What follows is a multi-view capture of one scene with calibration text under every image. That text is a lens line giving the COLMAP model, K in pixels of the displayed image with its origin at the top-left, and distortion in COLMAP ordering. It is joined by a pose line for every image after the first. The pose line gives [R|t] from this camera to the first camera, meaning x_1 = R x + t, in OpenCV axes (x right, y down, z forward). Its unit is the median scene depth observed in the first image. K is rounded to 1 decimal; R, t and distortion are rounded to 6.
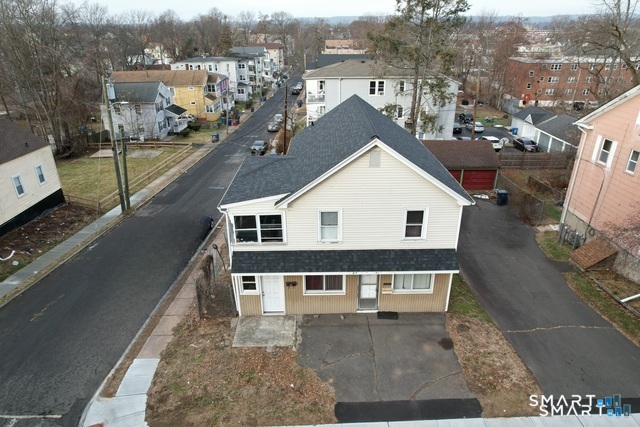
lens RADIAL K [[410.2, 0, 322.8], [0, 410.2, 213.0], [0, 0, 1]] dist [-0.078775, 0.075490]
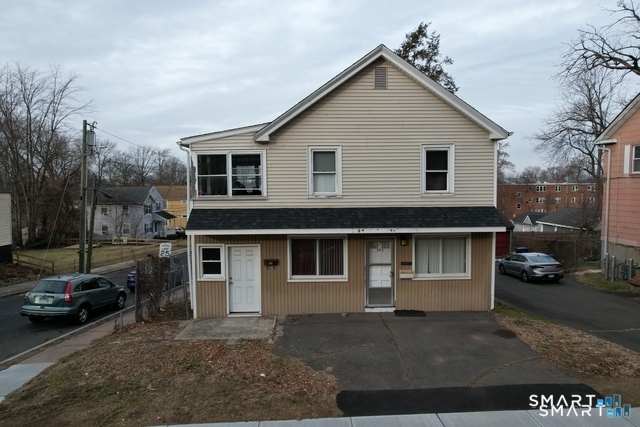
lens RADIAL K [[410.2, 0, 322.8], [0, 410.2, 213.0], [0, 0, 1]] dist [-0.078775, 0.075490]
pose [[0.999872, 0.000007, 0.015986, 0.001164], [0.005737, 0.933236, -0.359217, 0.355719], [-0.014921, 0.359263, 0.933117, 0.314278]]
